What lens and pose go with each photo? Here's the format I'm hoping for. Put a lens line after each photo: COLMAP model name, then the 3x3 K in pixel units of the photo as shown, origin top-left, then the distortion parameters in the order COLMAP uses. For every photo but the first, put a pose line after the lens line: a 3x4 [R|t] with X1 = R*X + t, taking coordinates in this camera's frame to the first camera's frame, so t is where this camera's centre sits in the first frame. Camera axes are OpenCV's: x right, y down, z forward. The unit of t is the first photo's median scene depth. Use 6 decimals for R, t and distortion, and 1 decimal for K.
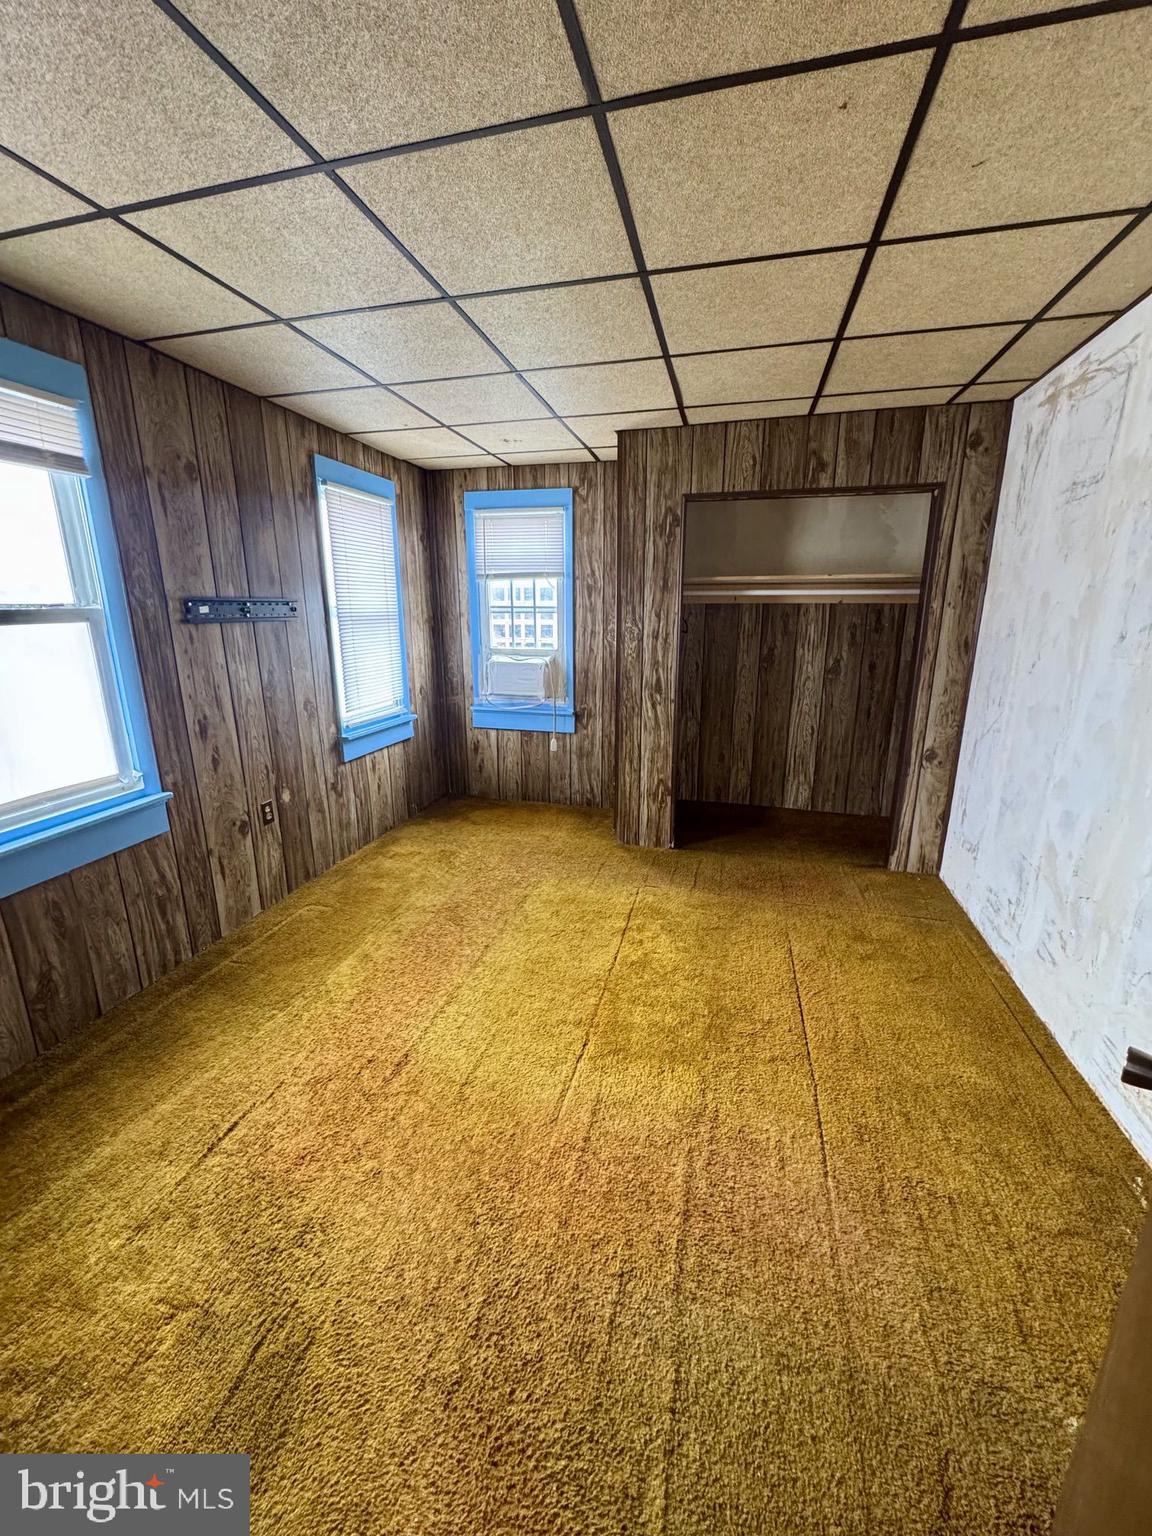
lens RADIAL K [[609.9, 0, 577.1], [0, 609.9, 766.9], [0, 0, 1]] dist [-0.003058, 0.000083]
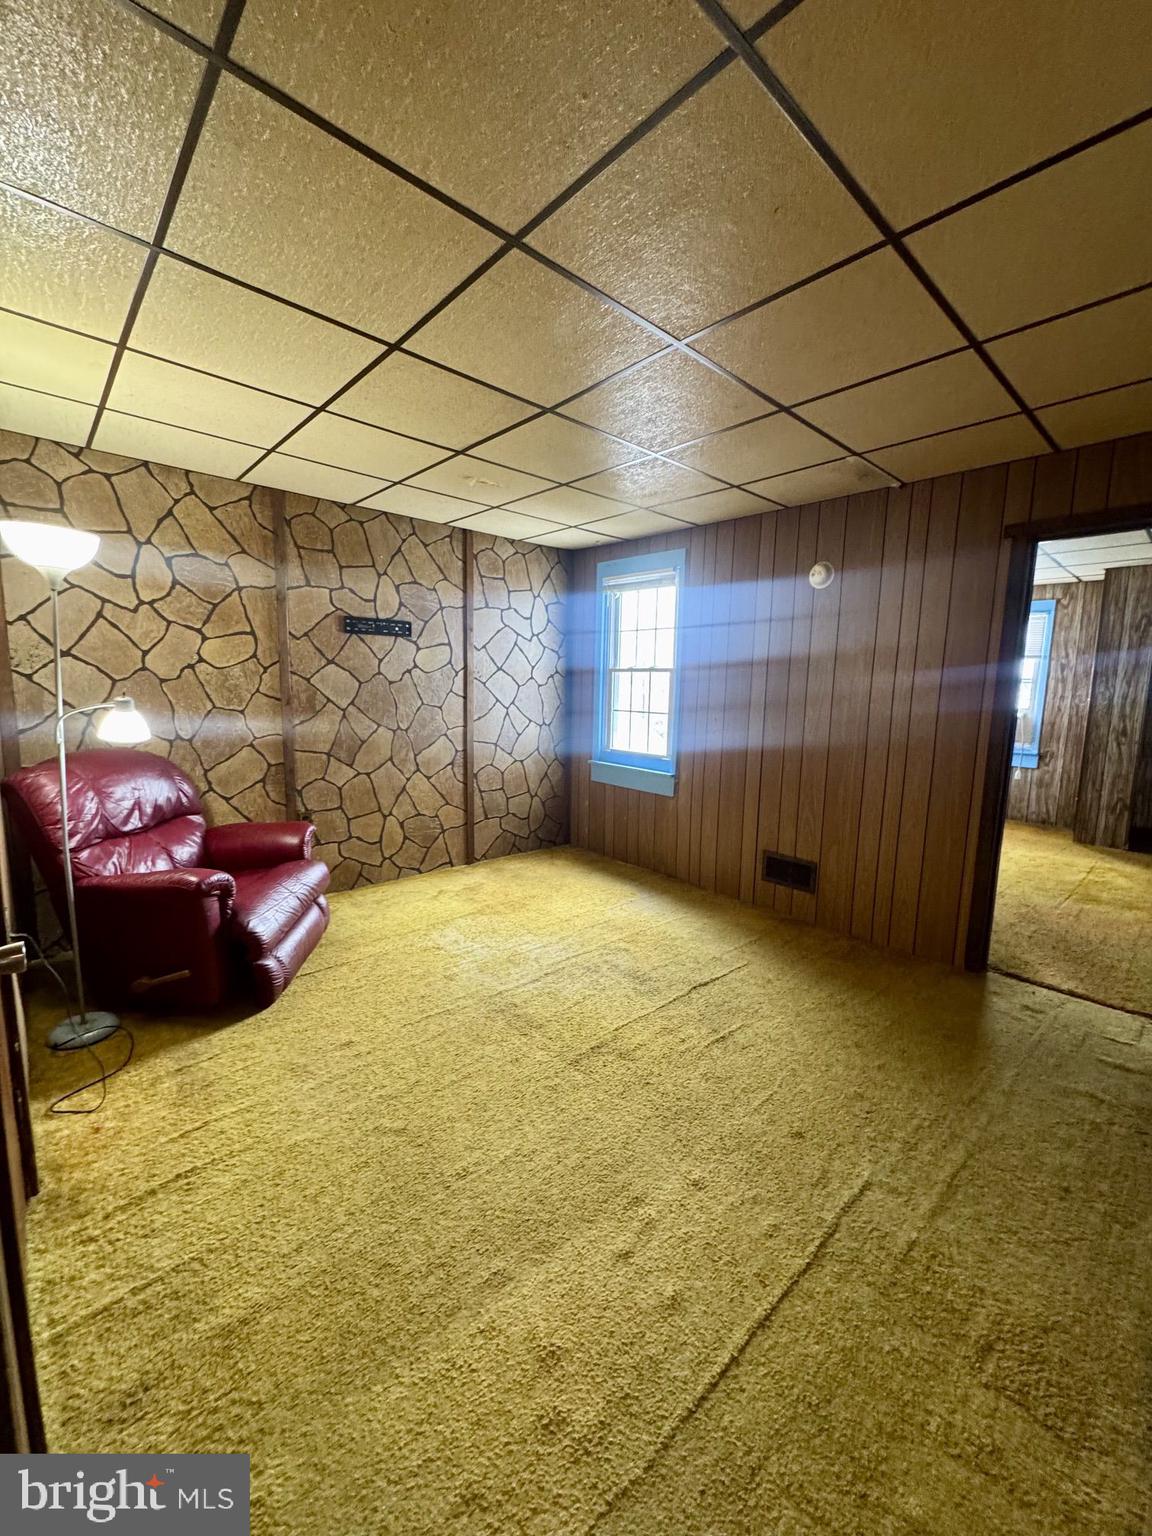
lens RADIAL K [[609.9, 0, 569.0], [0, 609.9, 764.0], [0, 0, 1]] dist [-0.003058, 0.000083]
pose [[0.833681, 0.090143, -0.544840, -0.155263], [-0.159538, 0.983835, -0.081340, 0.244833], [0.528700, 0.154734, 0.834586, -0.805110]]
